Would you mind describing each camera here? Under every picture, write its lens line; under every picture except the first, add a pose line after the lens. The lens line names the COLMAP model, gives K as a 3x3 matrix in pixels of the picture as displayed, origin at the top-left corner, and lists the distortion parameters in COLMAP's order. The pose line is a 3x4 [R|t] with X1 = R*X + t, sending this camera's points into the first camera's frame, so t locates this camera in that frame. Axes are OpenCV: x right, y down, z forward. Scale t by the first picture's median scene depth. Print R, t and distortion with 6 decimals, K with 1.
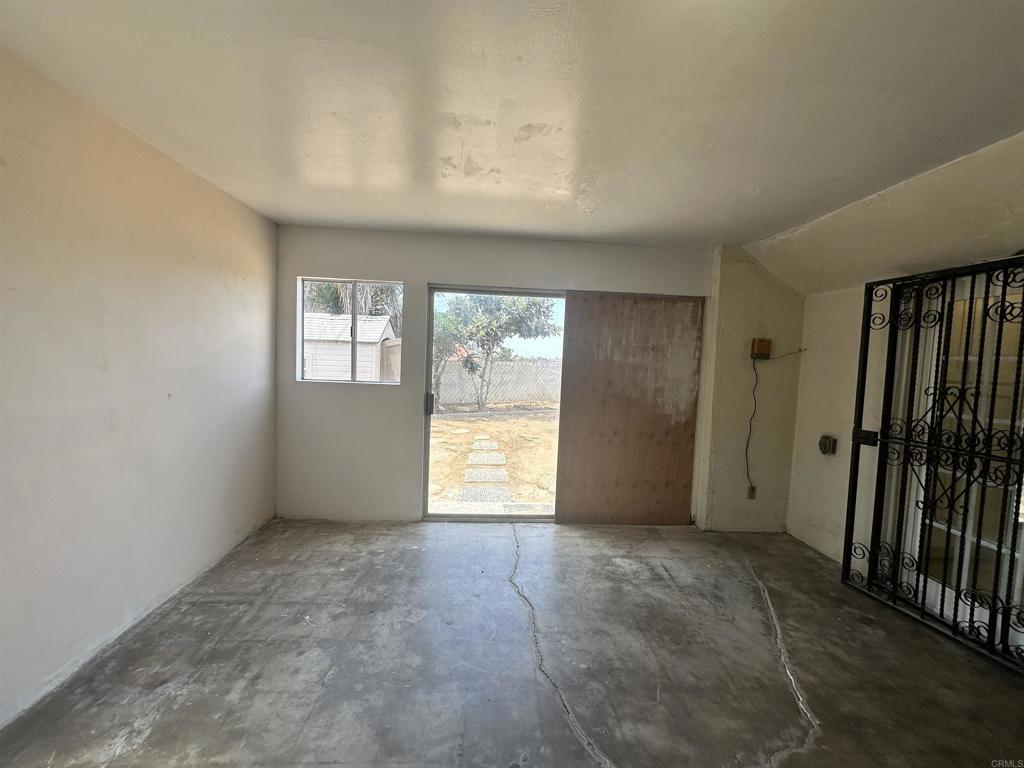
lens RADIAL K [[408.1, 0, 512.0], [0, 408.1, 384.0], [0, 0, 1]] dist [-0.003642, 0.000279]
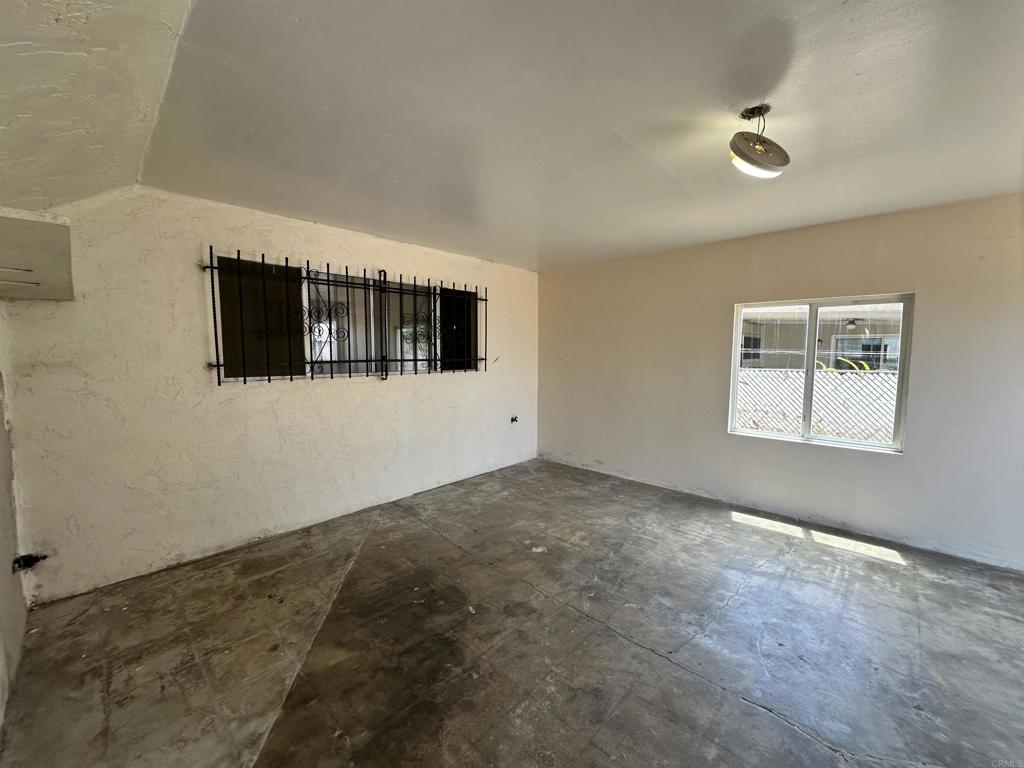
lens RADIAL K [[408.1, 0, 512.0], [0, 408.1, 384.0], [0, 0, 1]] dist [-0.003642, 0.000279]
pose [[-0.726174, 0.016856, -0.687305, 0.973866], [-0.073002, 0.992157, 0.101463, -0.000430], [0.683624, 0.123855, -0.719248, 0.556886]]
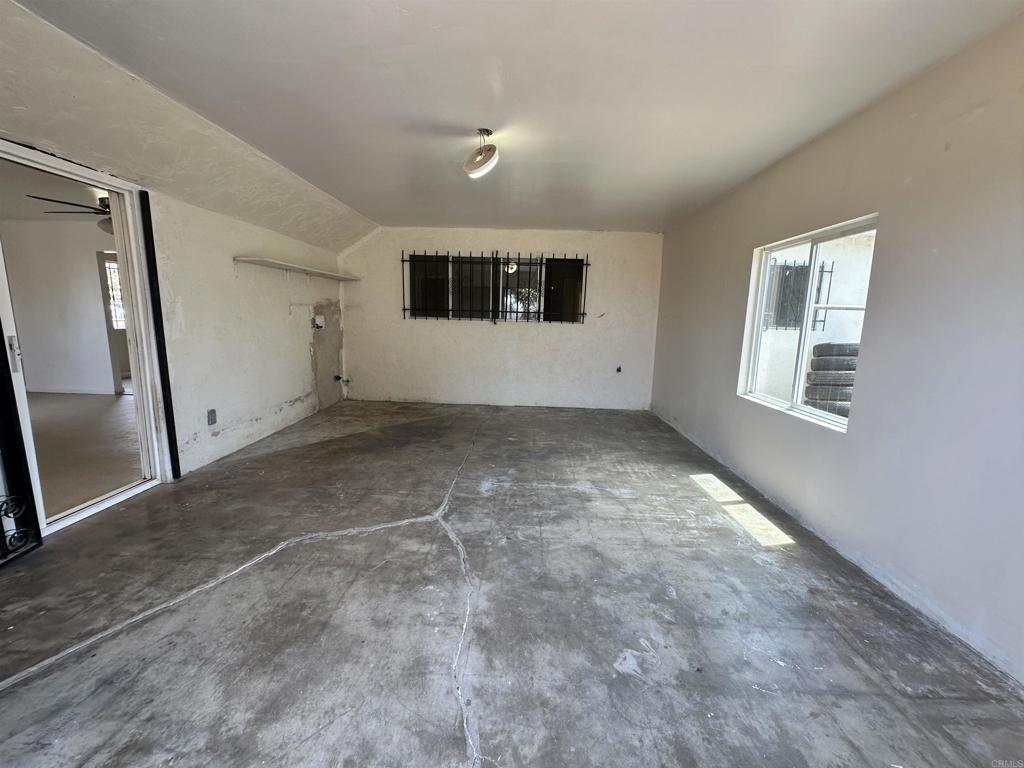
lens RADIAL K [[410.3, 0, 510.4], [0, 410.3, 383.2], [0, 0, 1]] dist [-0.002475, -0.000066]
pose [[-0.993314, -0.081270, 0.081985, -0.050651], [-0.061141, 0.972778, 0.223527, -0.026048], [-0.097919, 0.217020, -0.971244, 1.491076]]
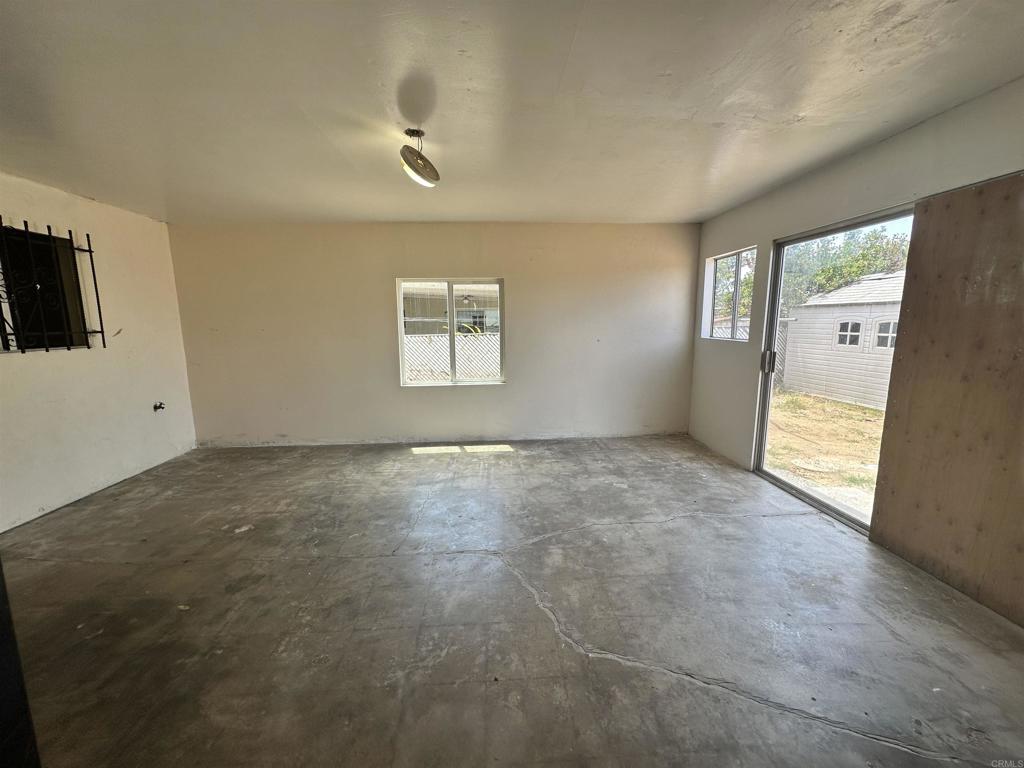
lens RADIAL K [[408.1, 0, 512.0], [0, 408.1, 384.0], [0, 0, 1]] dist [-0.003642, 0.000279]
pose [[-0.005133, 0.114682, -0.993389, 1.183777], [-0.051958, 0.992030, 0.114794, 0.030073], [0.998636, 0.052204, 0.000867, 0.533217]]
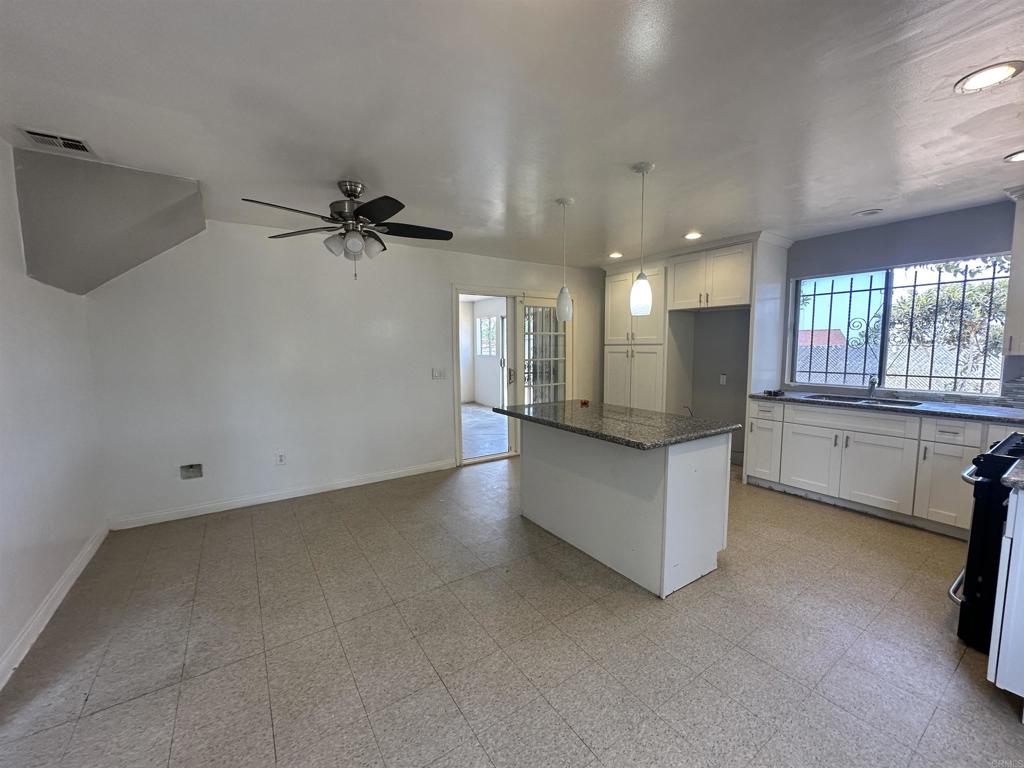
lens RADIAL K [[408.1, 0, 512.0], [0, 408.1, 384.0], [0, 0, 1]] dist [-0.003642, 0.000279]
pose [[0.487408, 0.043805, -0.872075, 3.061042], [-0.029952, 0.998992, 0.033439, 0.144813], [0.872661, 0.009822, 0.488228, -0.295552]]
